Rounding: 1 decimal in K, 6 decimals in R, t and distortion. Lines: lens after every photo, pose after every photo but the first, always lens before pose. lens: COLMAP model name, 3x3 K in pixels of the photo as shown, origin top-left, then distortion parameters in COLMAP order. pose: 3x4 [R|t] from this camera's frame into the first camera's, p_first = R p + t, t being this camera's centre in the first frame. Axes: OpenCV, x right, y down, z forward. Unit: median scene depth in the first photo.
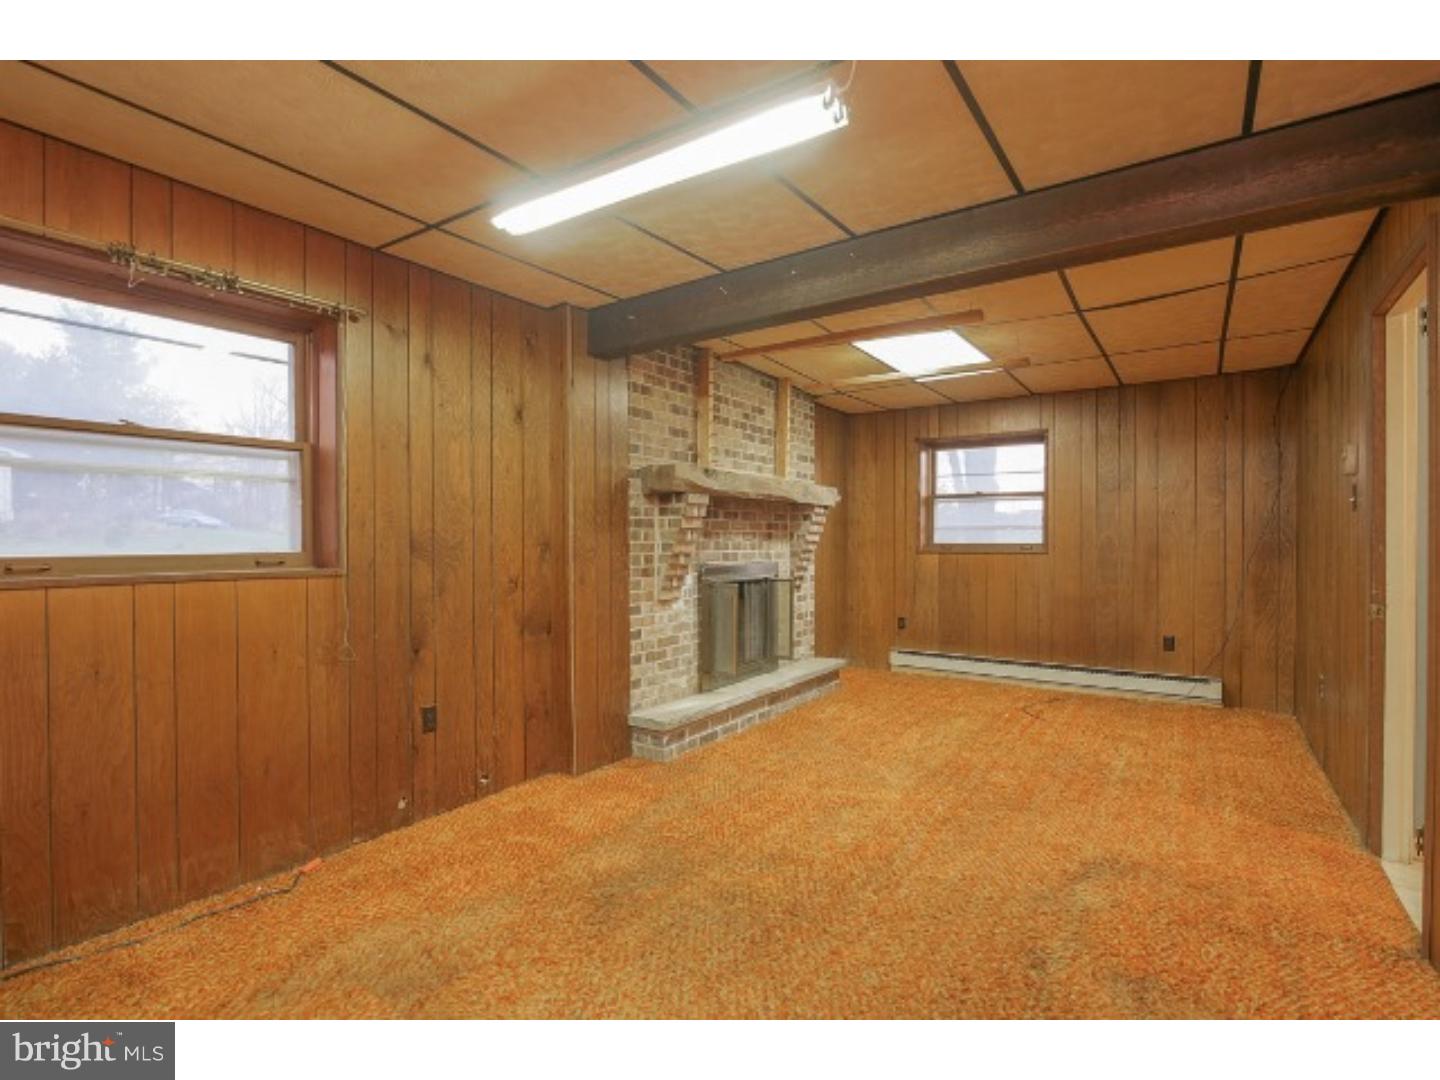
lens RADIAL K [[692.5, 0, 724.1], [0, 692.5, 544.7], [0, 0, 1]] dist [-0.009745, -0.000383]
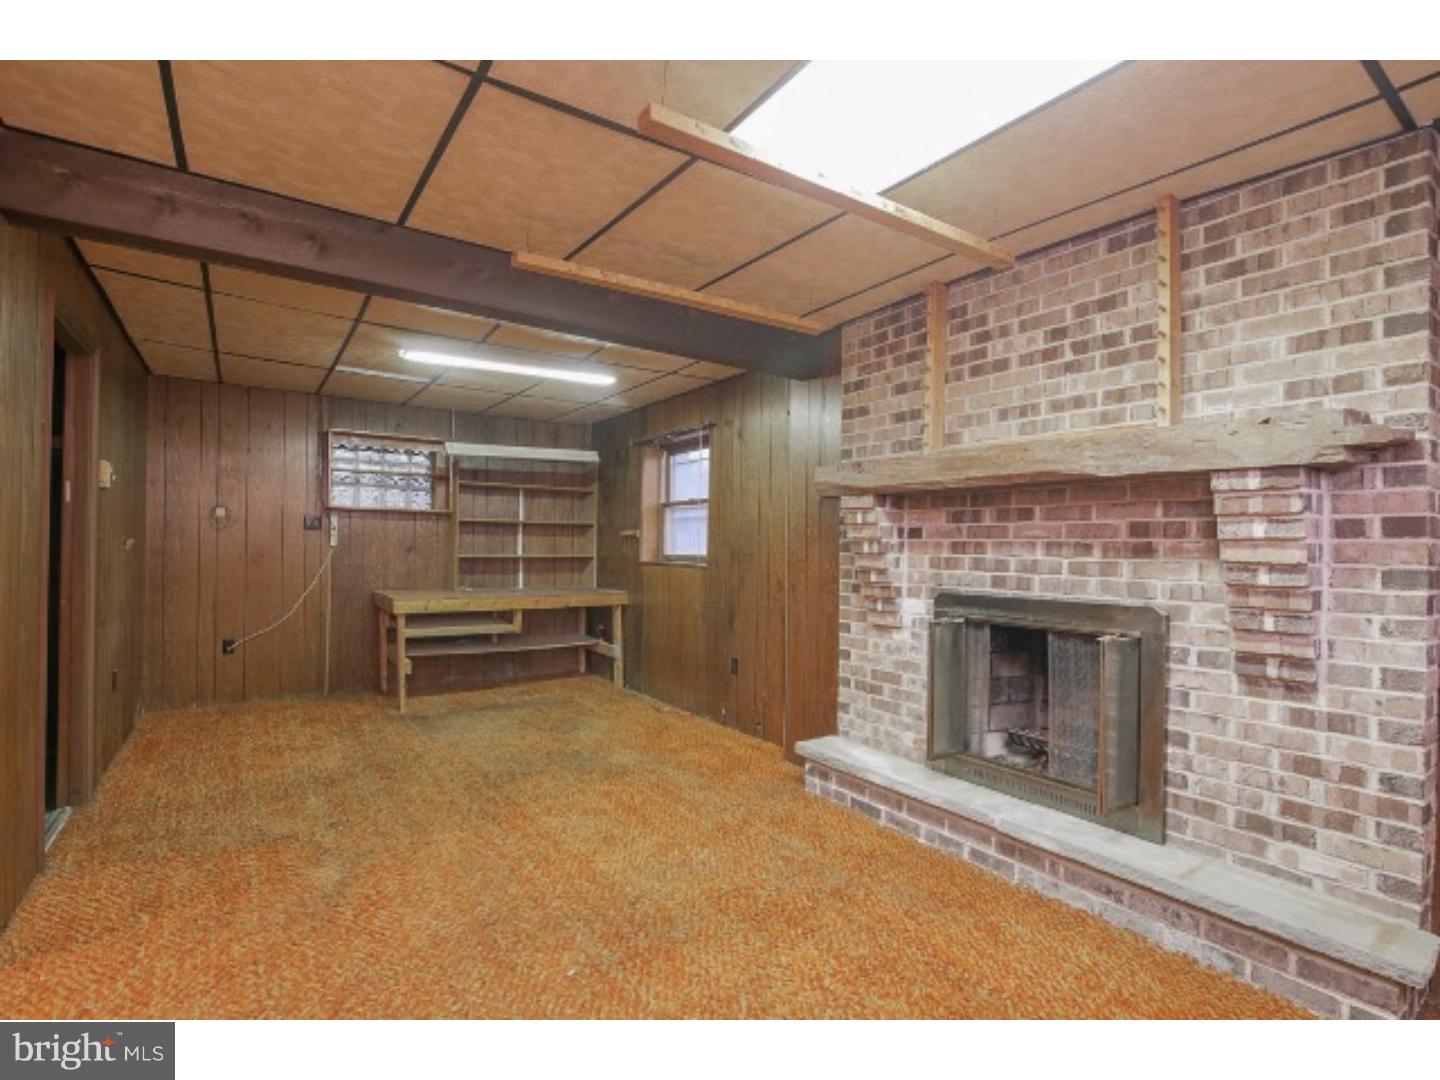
lens RADIAL K [[692.5, 0, 724.3], [0, 692.5, 540.4], [0, 0, 1]] dist [-0.009745, -0.000383]
pose [[-0.353416, -0.009897, -0.935414, 0.760751], [-0.016350, 0.999857, -0.004402, -0.015045], [0.935323, 0.013738, -0.353527, 1.121139]]
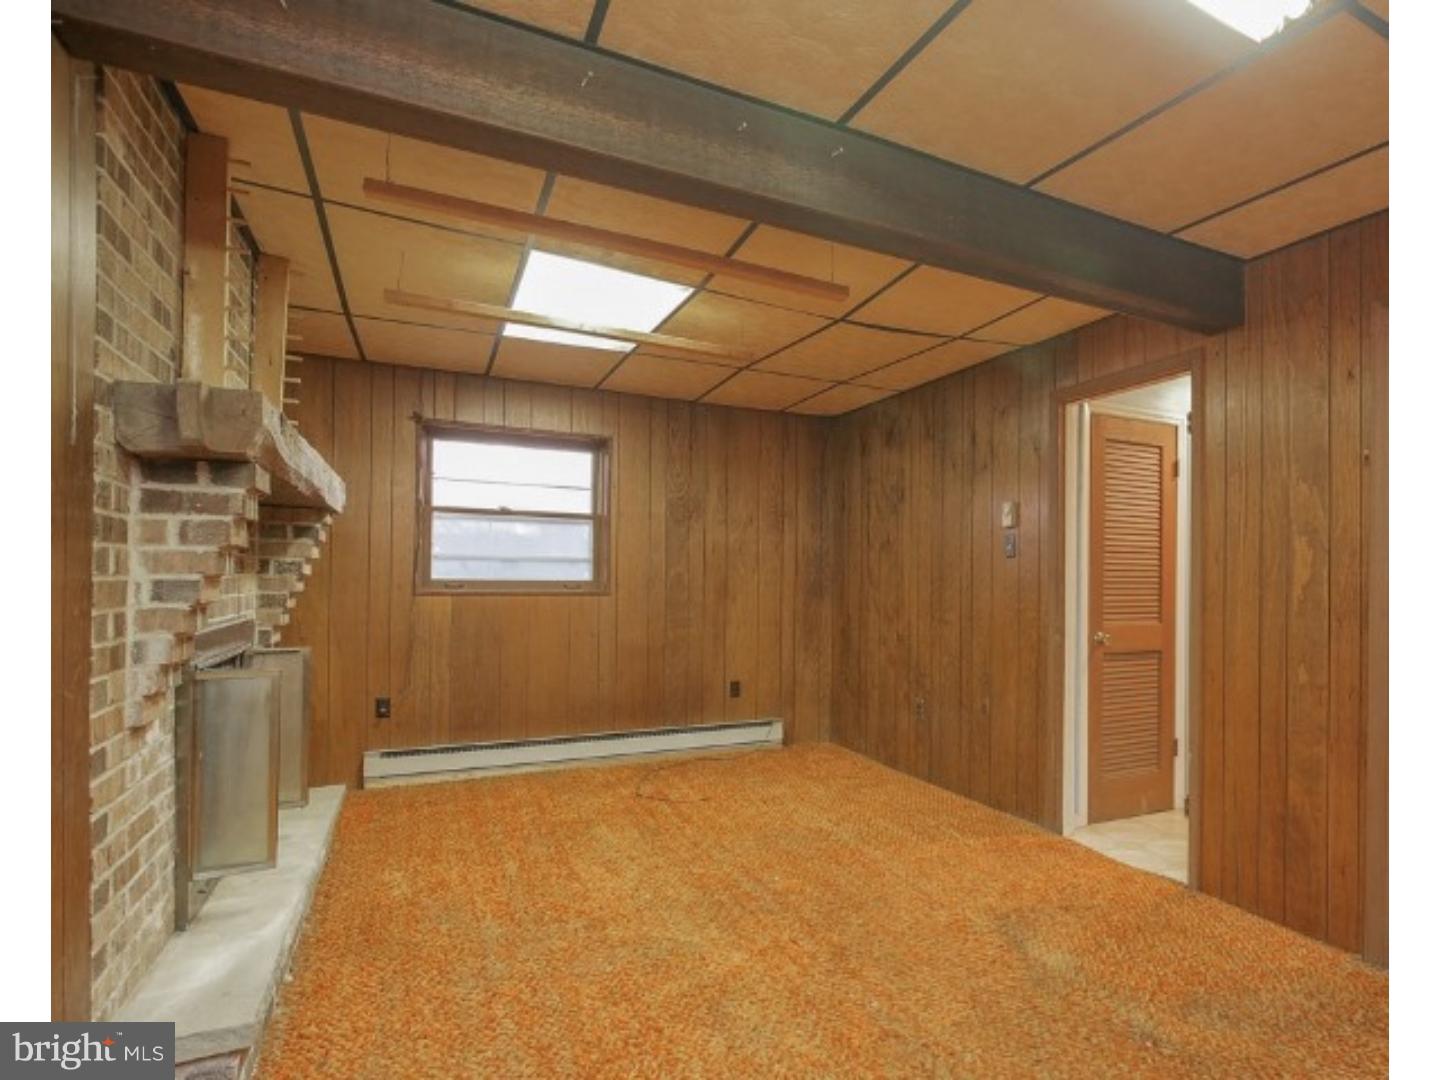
lens RADIAL K [[862.5, 0, 735.8], [0, 862.5, 574.6], [0, 0, 1]] dist [-0.019089, -0.001025]
pose [[0.412115, 0.007346, 0.911102, -0.395633], [-0.006060, 0.999967, -0.005321, -0.005365], [-0.911112, -0.003328, 0.412146, 0.492647]]
